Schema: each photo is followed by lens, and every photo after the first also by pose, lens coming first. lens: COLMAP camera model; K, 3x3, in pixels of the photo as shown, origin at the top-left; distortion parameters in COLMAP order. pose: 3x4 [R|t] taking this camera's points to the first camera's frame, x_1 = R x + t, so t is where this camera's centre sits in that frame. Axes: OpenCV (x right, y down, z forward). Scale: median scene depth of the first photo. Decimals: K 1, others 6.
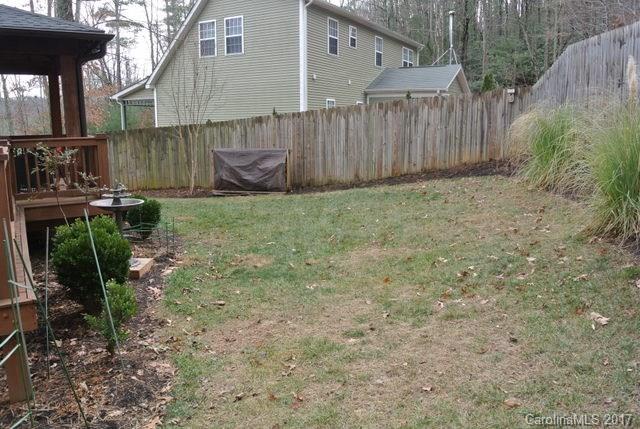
lens RADIAL K [[508.2, 0, 320.0], [0, 508.2, 214.1], [0, 0, 1]] dist [-0.077954, 0.017011]
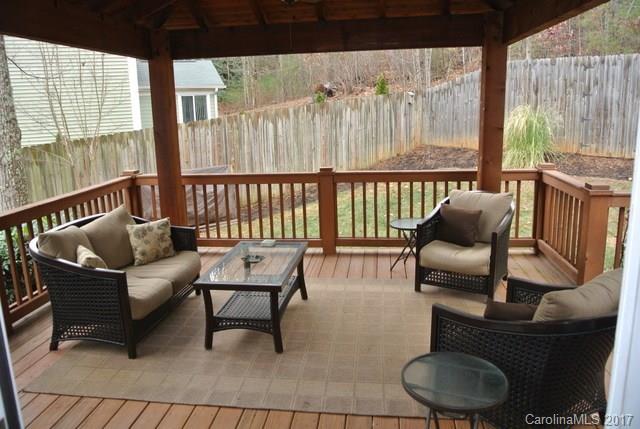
lens RADIAL K [[508.2, 0, 319.9], [0, 508.2, 213.3], [0, 0, 1]] dist [-0.077954, 0.017011]
pose [[0.613444, -0.177415, 0.769552, -0.612663], [0.166315, 0.981608, 0.093726, -0.106529], [-0.772027, 0.070493, 0.631669, 0.399838]]
